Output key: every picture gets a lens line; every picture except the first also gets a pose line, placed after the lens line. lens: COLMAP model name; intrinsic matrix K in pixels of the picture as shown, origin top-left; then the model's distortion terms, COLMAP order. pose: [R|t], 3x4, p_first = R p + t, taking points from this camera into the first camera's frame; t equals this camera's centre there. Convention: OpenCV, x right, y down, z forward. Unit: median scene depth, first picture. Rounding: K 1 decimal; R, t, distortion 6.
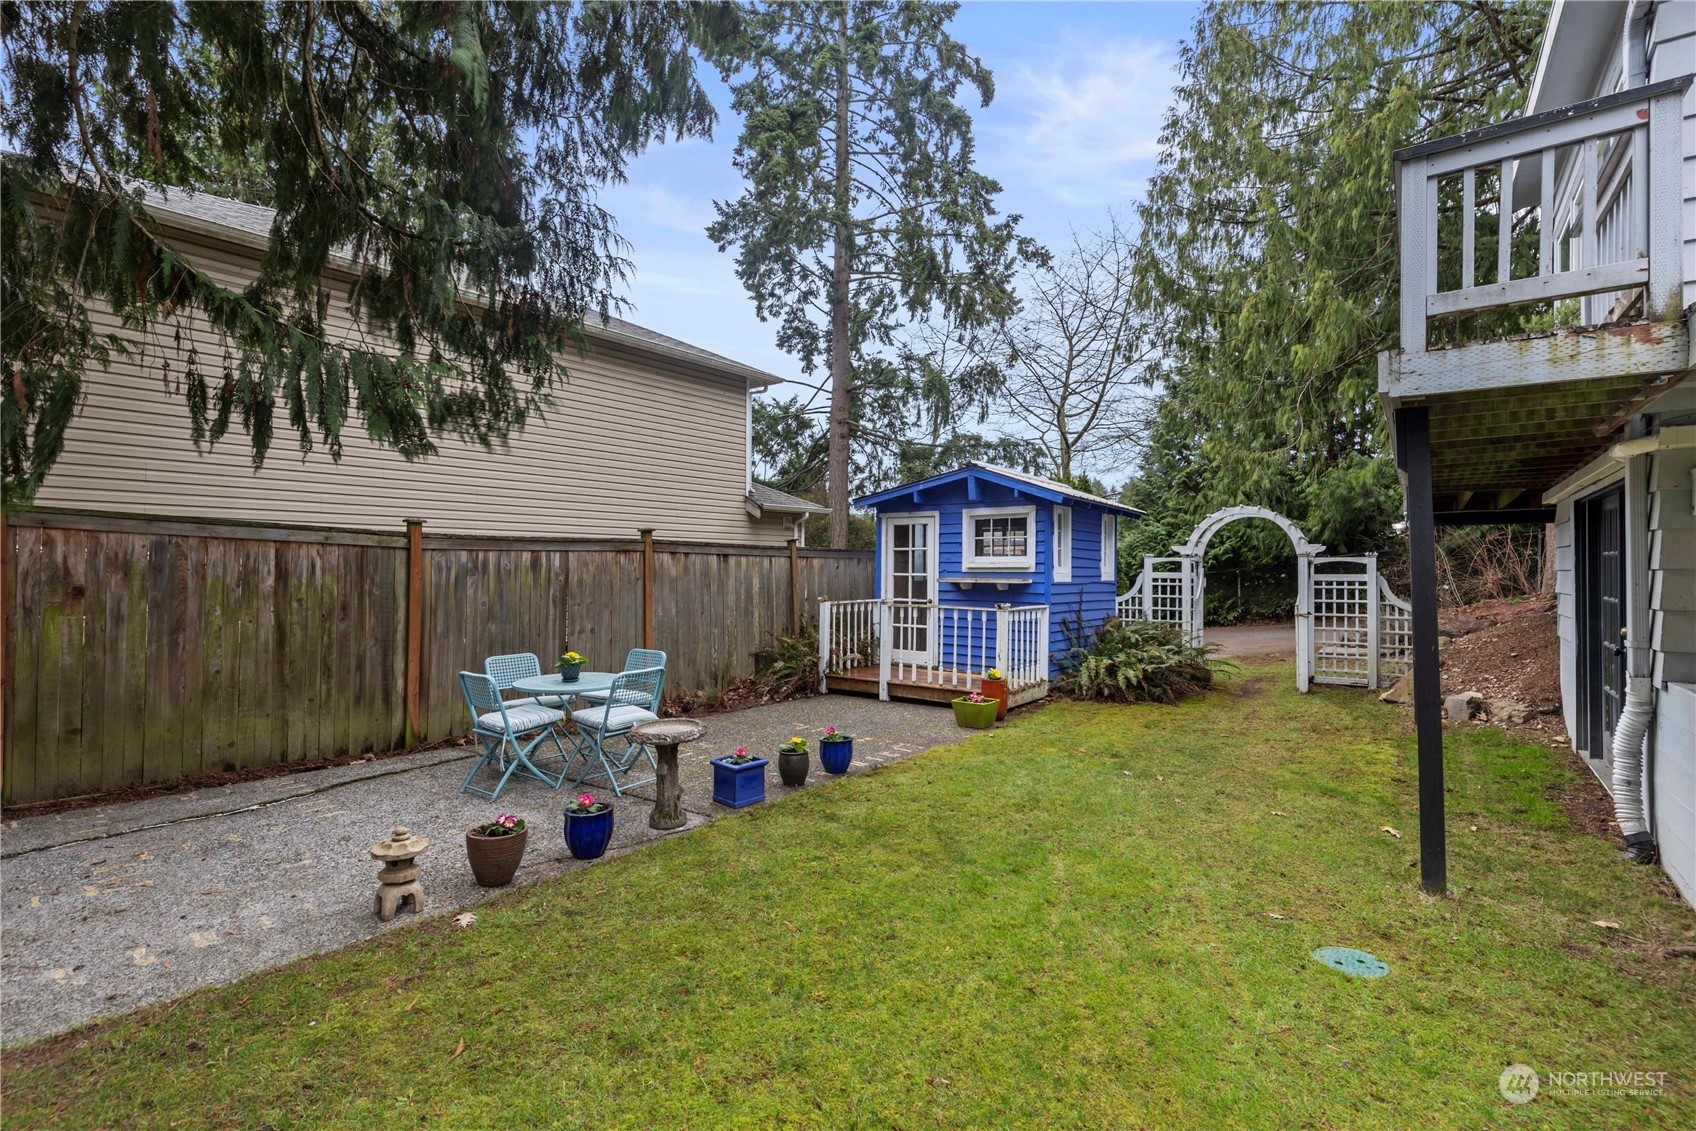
lens RADIAL K [[775.3, 0, 839.2], [0, 775.3, 560.9], [0, 0, 1]] dist [0.007067, -0.000351]
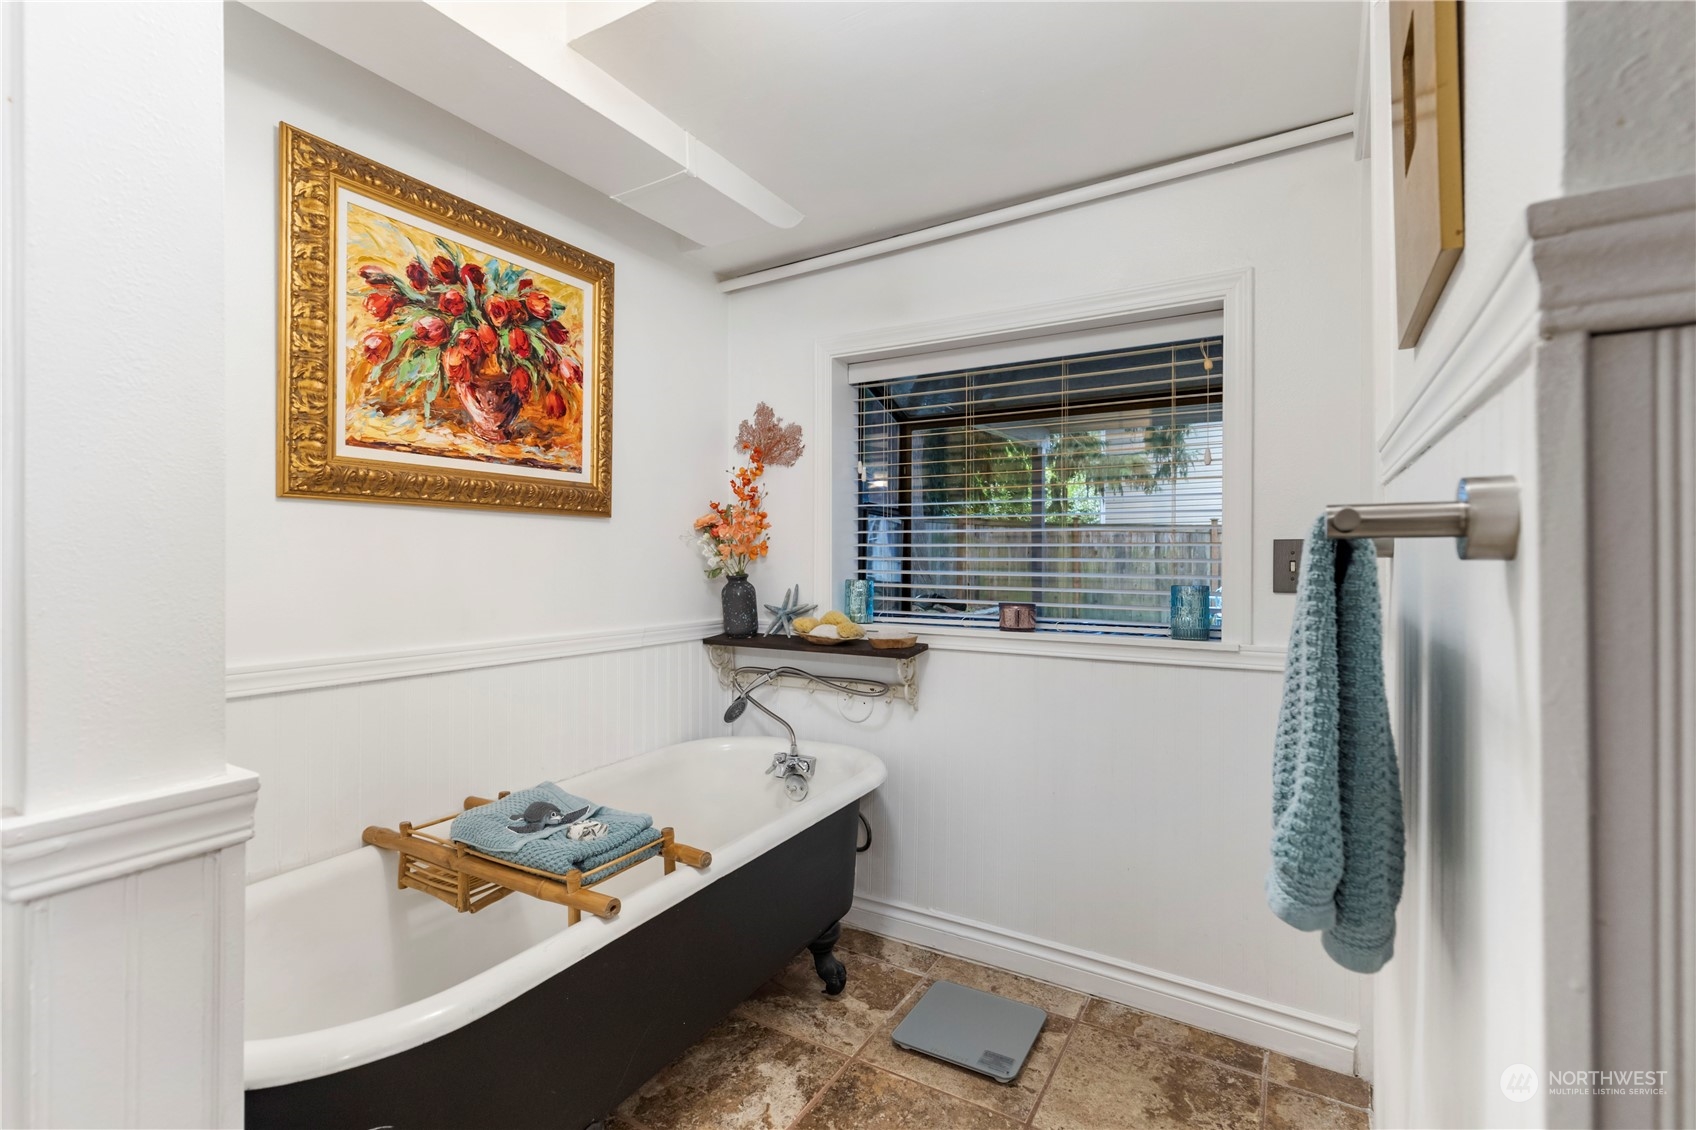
lens RADIAL K [[775.3, 0, 847.8], [0, 775.3, 556.3], [0, 0, 1]] dist [0.007067, -0.000351]
pose [[0.119995, -0.006277, -0.992755, 0.724236], [0.011436, 0.999922, -0.004940, 0.024059], [0.992709, -0.010760, 0.120057, -0.098929]]
